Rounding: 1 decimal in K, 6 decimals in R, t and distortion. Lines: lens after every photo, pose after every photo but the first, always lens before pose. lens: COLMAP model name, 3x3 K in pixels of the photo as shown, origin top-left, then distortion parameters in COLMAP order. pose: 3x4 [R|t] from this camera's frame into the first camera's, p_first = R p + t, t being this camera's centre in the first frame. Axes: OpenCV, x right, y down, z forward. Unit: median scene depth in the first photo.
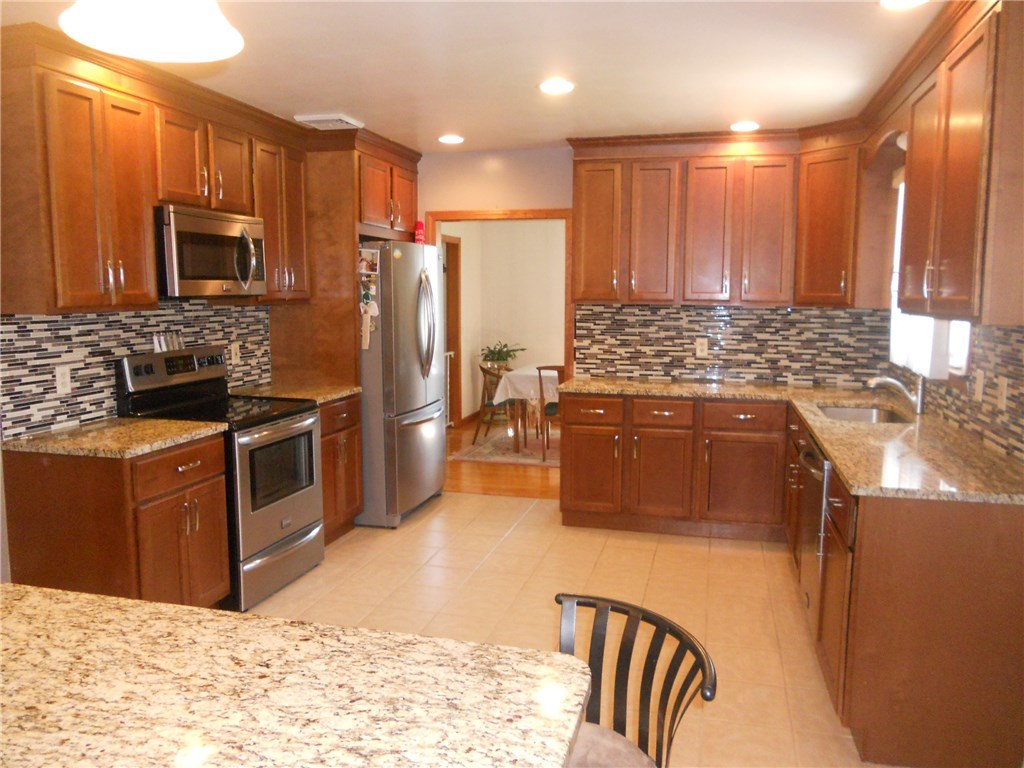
lens RADIAL K [[791.6, 0, 517.9], [0, 791.6, 383.3], [0, 0, 1]] dist [-0.019637, -0.024575]
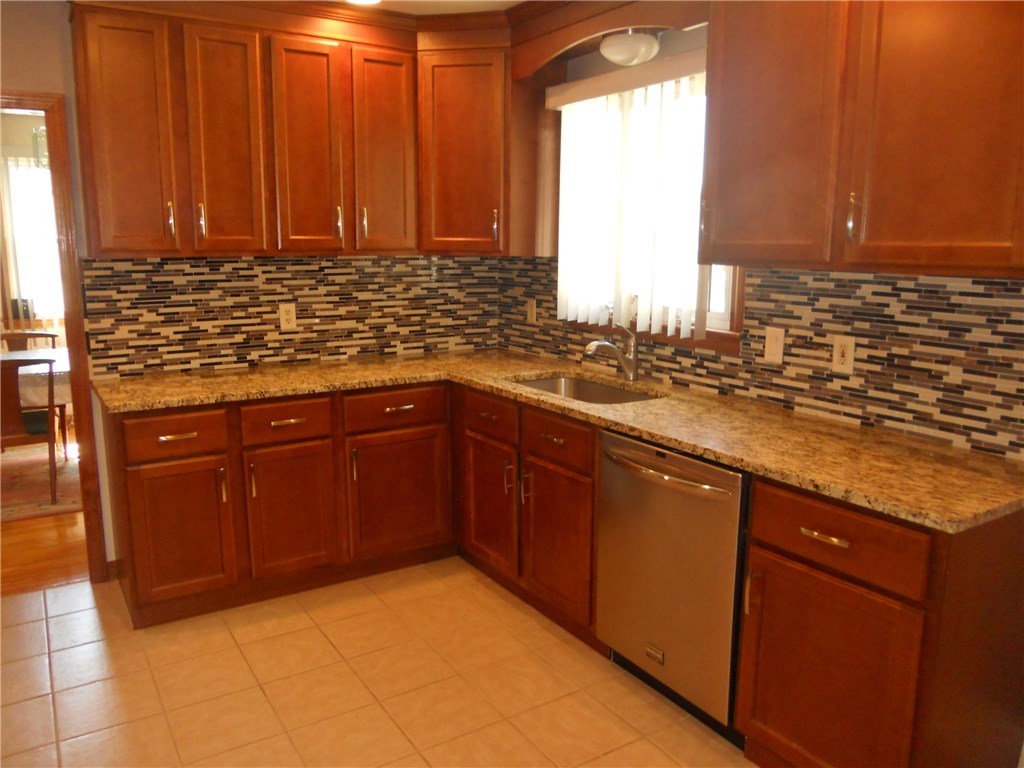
lens RADIAL K [[791.6, 0, 508.7], [0, 791.6, 386.2], [0, 0, 1]] dist [-0.019637, -0.024575]
pose [[0.686009, -0.137084, 0.714562, -0.147320], [0.085047, 0.990466, 0.108367, -0.044200], [-0.722605, -0.013569, 0.691127, 0.375972]]
